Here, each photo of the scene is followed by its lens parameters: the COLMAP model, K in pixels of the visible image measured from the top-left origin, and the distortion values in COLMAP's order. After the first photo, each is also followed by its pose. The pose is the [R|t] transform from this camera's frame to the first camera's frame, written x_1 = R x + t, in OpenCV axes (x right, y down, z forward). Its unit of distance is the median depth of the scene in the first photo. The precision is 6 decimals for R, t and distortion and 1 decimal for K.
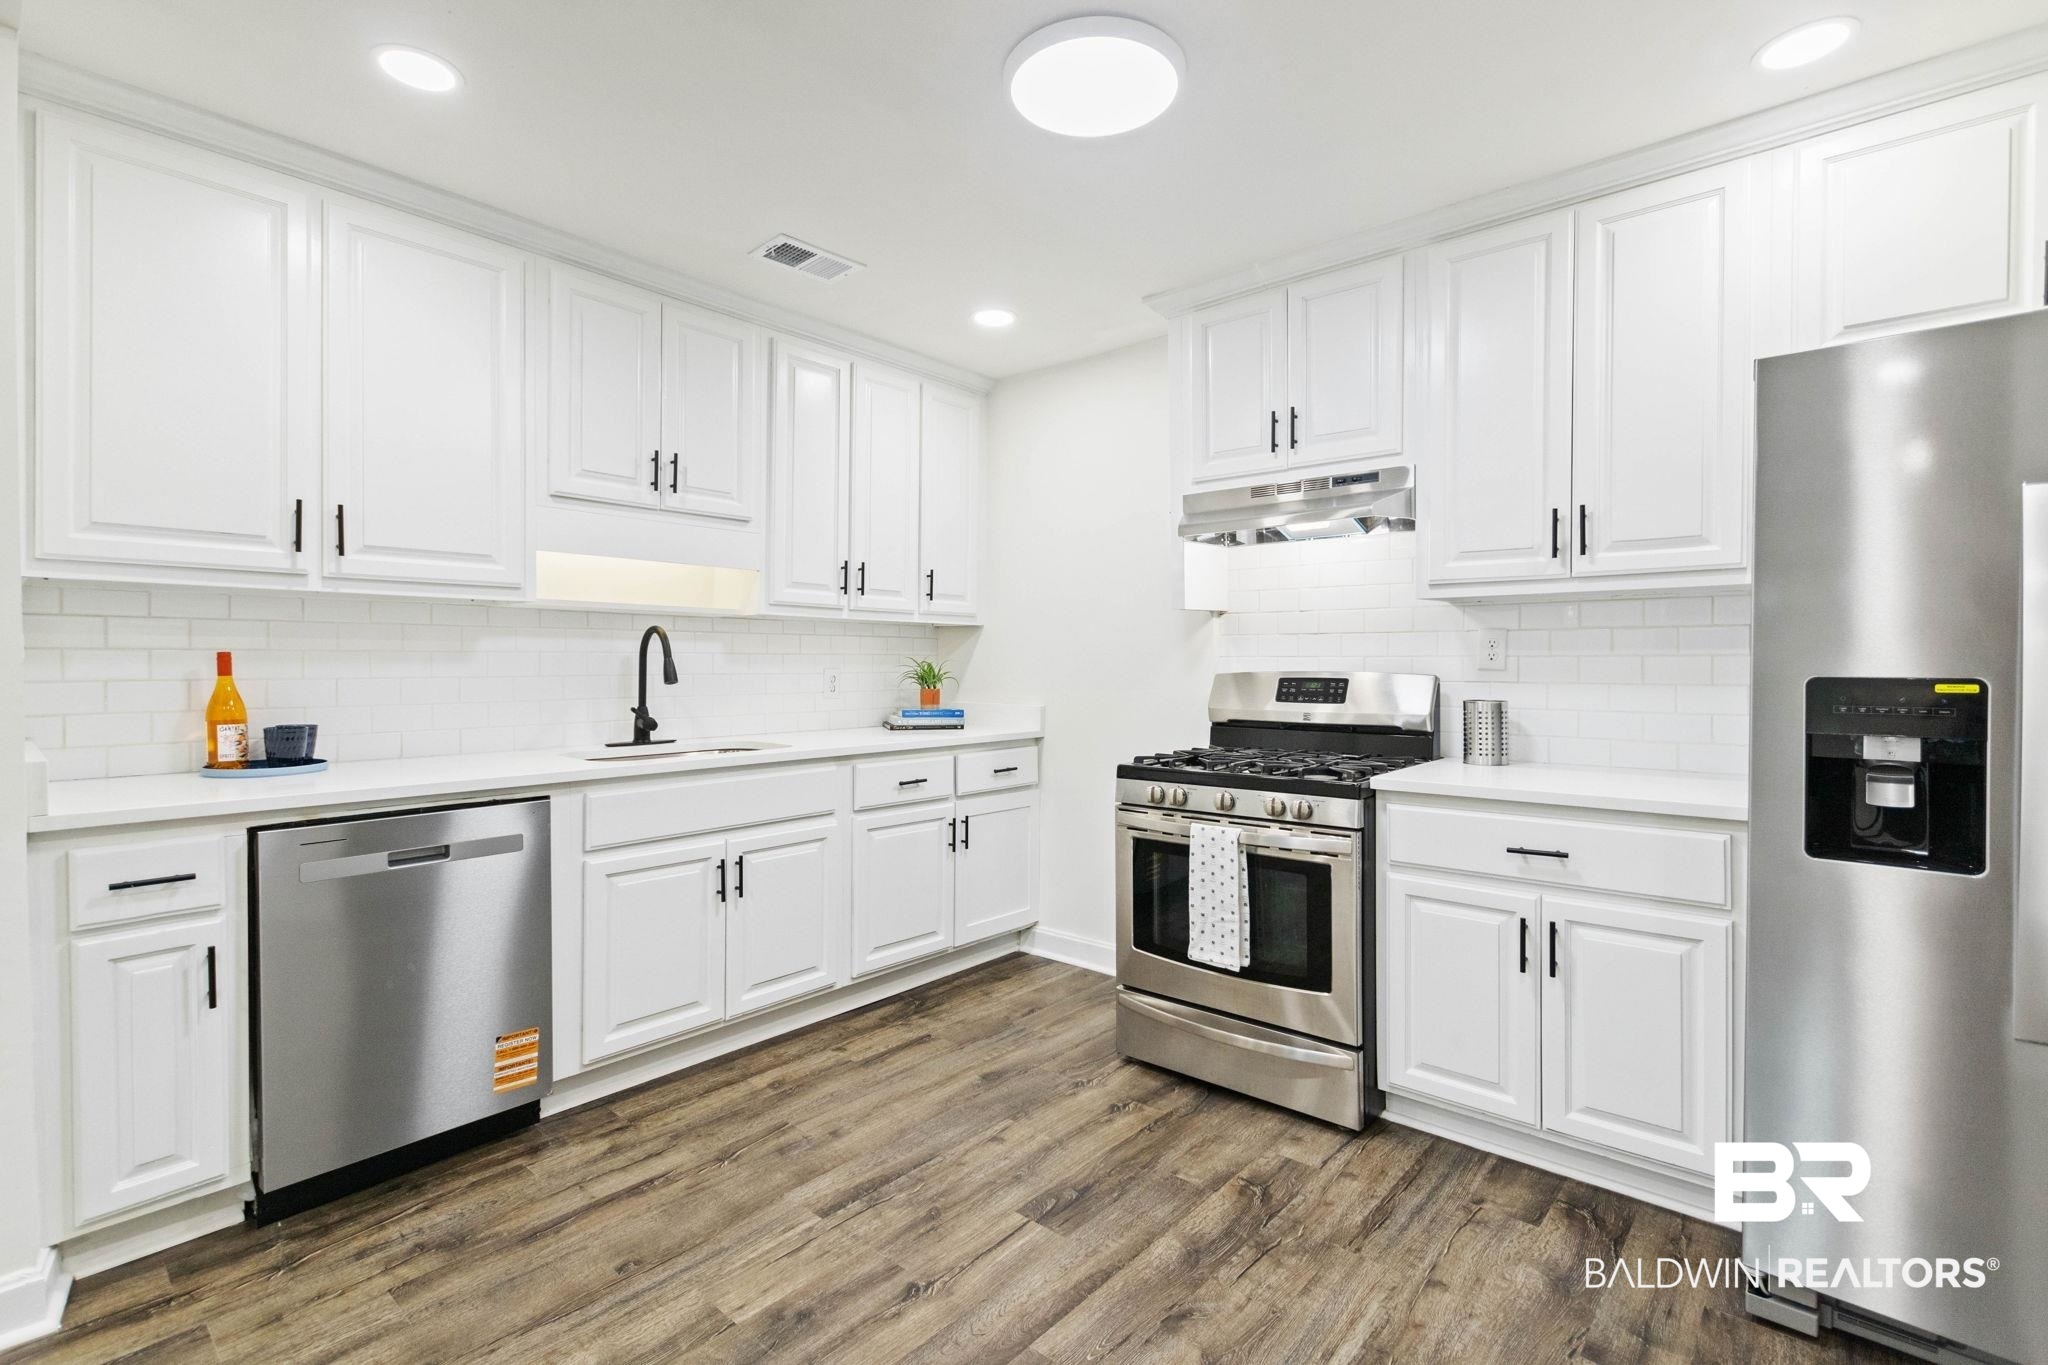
lens RADIAL K [[938.3, 0, 1027.9], [0, 938.3, 667.5], [0, 0, 1]] dist [0.006164, -0.003013]
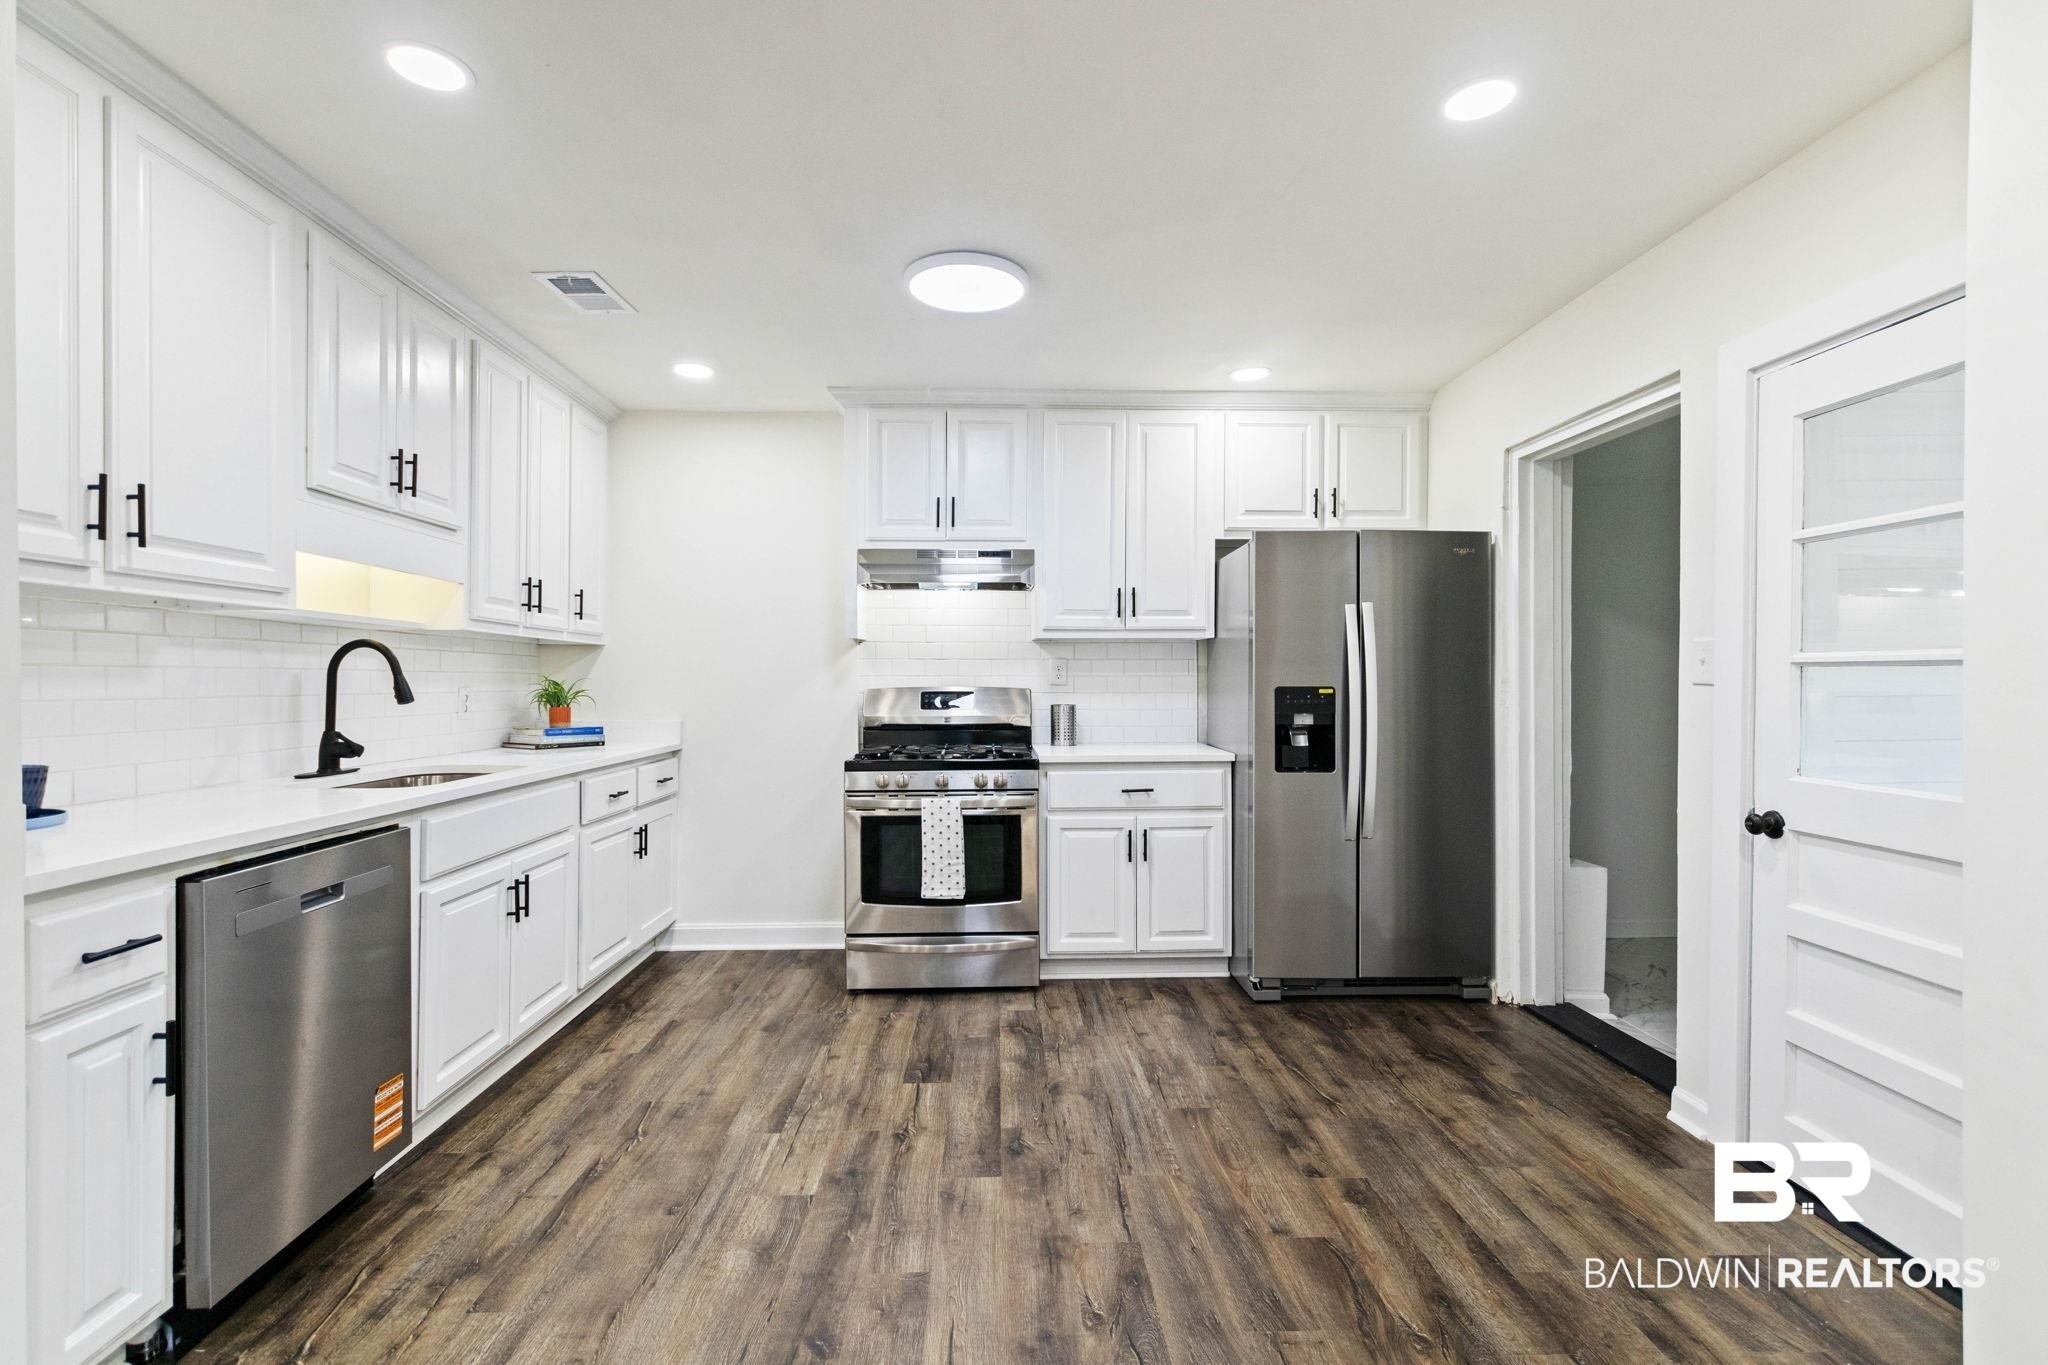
lens RADIAL K [[938.3, 0, 1012.9], [0, 938.3, 679.4], [0, 0, 1]] dist [0.006164, -0.003013]
pose [[0.732817, 0.000618, 0.680425, -0.679860], [0.004889, 0.999969, -0.006173, 0.002690], [-0.680408, 0.007850, 0.732791, -0.089897]]
